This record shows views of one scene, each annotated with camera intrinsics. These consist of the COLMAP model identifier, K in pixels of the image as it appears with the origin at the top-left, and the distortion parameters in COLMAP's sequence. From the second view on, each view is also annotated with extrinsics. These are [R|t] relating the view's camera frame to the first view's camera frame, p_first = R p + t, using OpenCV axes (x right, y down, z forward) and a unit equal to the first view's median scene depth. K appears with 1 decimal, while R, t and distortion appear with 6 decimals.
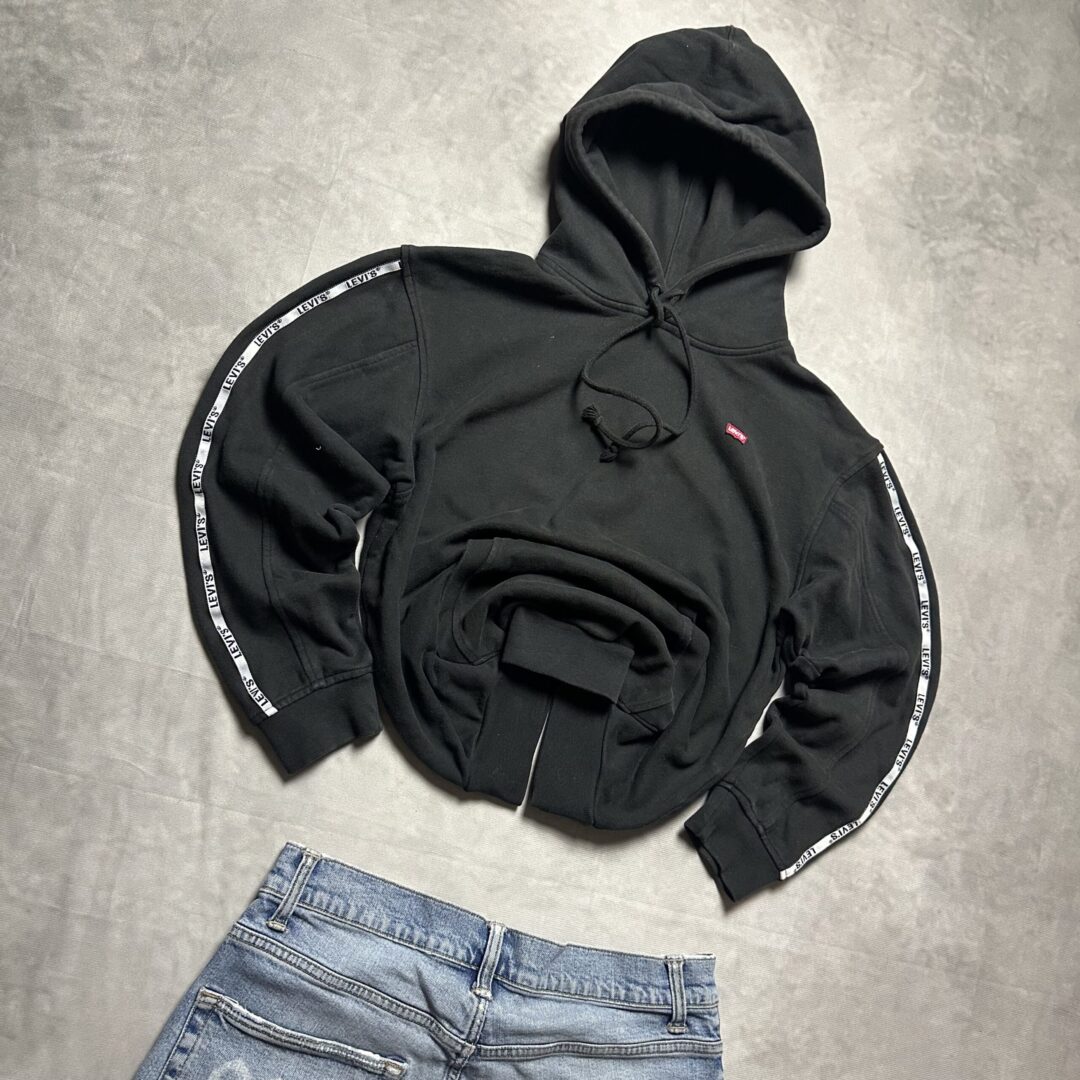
lens RADIAL K [[1028.0, 0, 540.0], [0, 1028.0, 545.9], [0, 0, 1]] dist [0.016557, -0.016629]
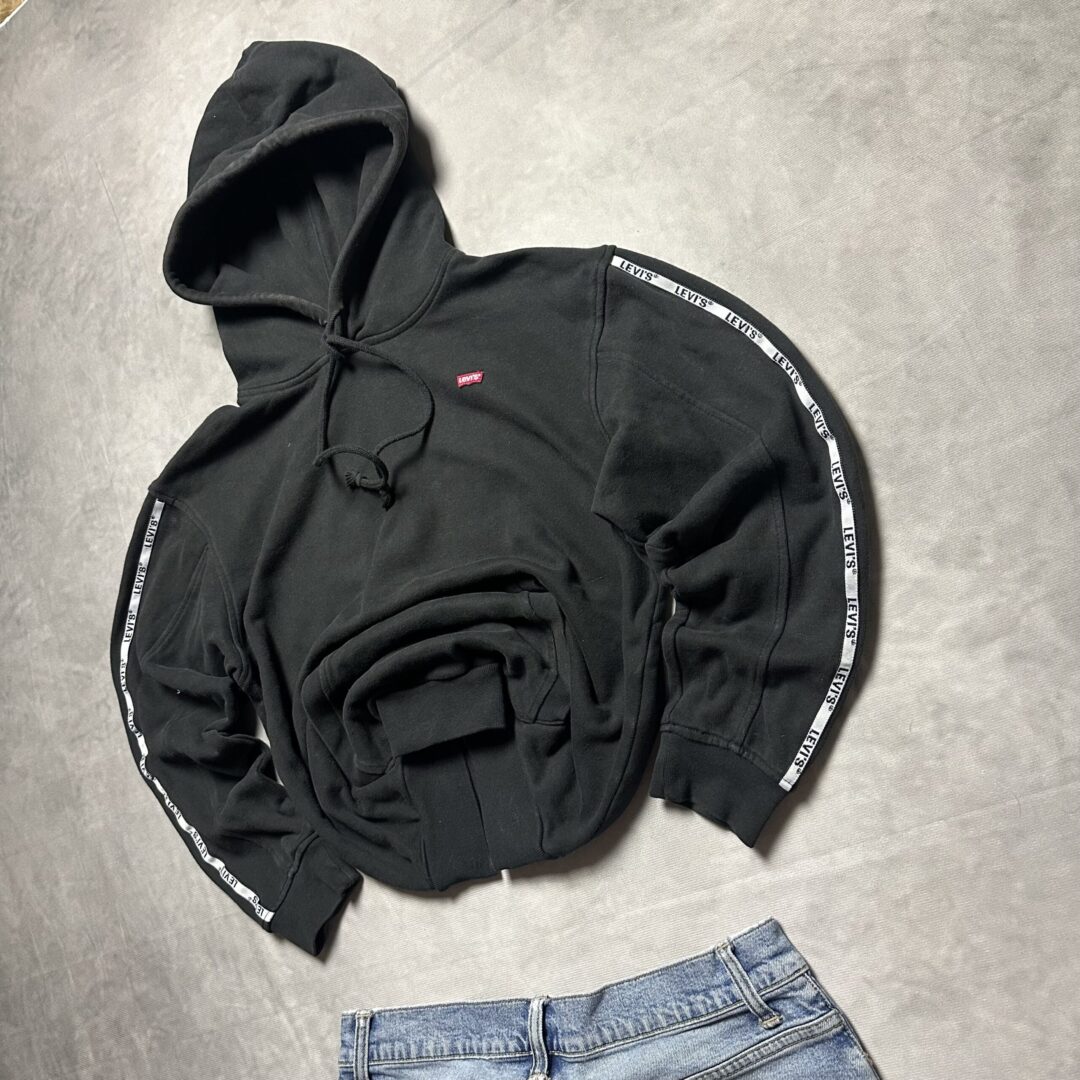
lens RADIAL K [[1028.0, 0, 540.0], [0, 1028.0, 545.9], [0, 0, 1]] dist [0.016557, -0.016629]
pose [[0.575785, -0.599867, -0.555546, 0.644694], [0.605468, 0.769460, -0.203321, 0.220088], [0.549436, -0.219296, 0.806244, 0.310339]]
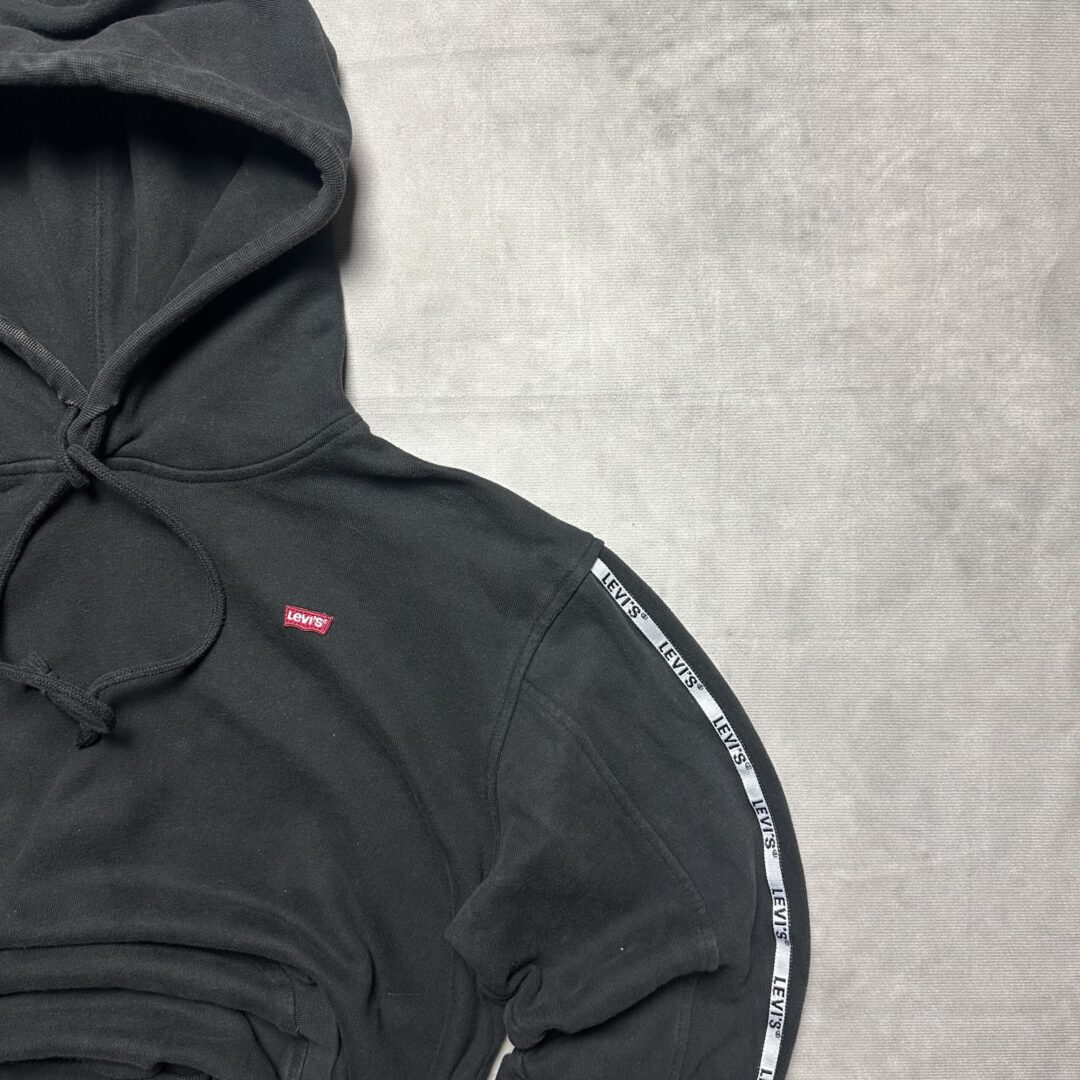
lens RADIAL K [[1028.0, 0, 540.0], [0, 1028.0, 545.9], [0, 0, 1]] dist [0.016557, -0.016629]
pose [[0.928055, -0.245273, -0.280276, 0.482182], [0.301996, 0.935992, 0.180878, -0.213238], [0.217972, -0.252507, 0.942724, 0.545975]]
